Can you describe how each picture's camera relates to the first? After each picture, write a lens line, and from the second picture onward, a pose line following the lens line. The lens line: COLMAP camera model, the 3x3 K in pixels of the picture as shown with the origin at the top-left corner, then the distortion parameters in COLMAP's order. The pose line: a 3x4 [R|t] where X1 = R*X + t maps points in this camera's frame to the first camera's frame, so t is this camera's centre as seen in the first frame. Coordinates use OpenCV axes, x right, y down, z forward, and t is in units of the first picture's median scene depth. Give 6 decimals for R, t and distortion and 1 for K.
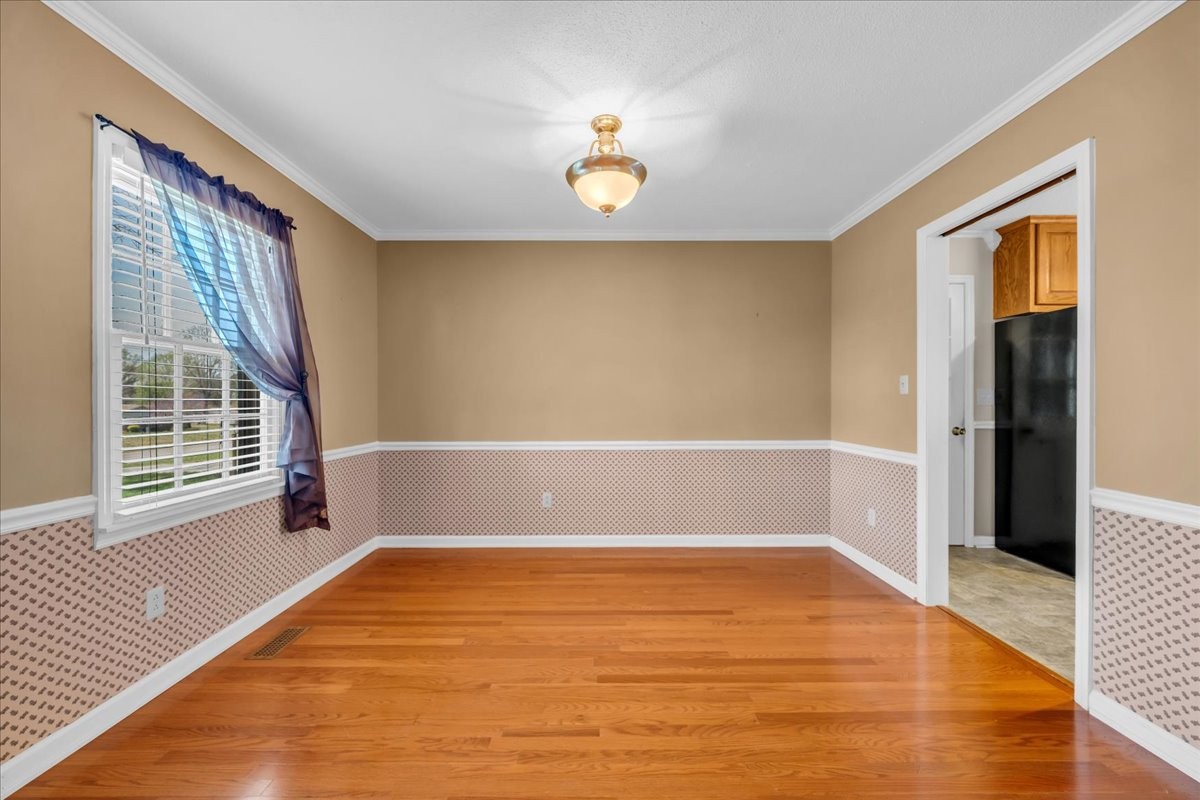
lens RADIAL K [[446.9, 0, 597.7], [0, 446.9, 401.7], [0, 0, 1]] dist [-0.000510, -0.000007]
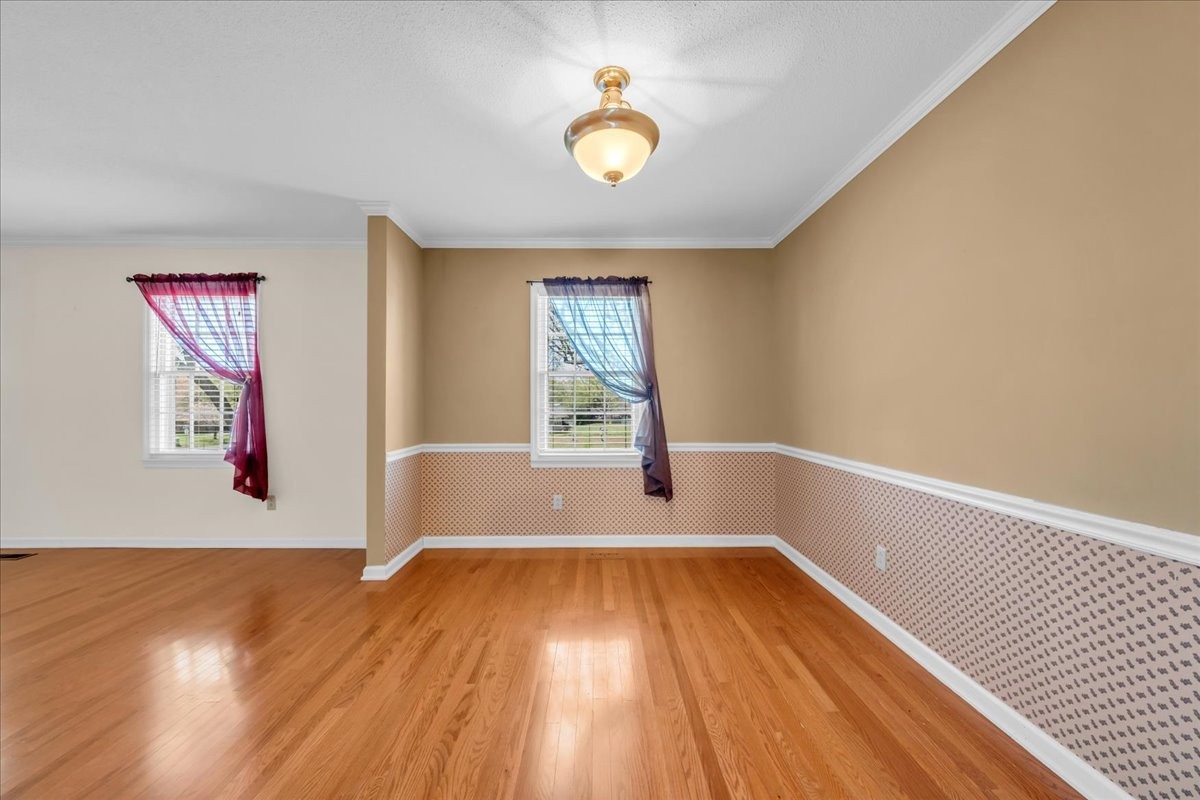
lens RADIAL K [[446.9, 0, 597.7], [0, 446.9, 401.7], [0, 0, 1]] dist [-0.000510, -0.000007]
pose [[0.003141, -0.004067, -0.999987, 0.868122], [-0.002953, 0.999987, -0.004076, -0.001930], [0.999991, 0.002966, 0.003129, 0.969708]]
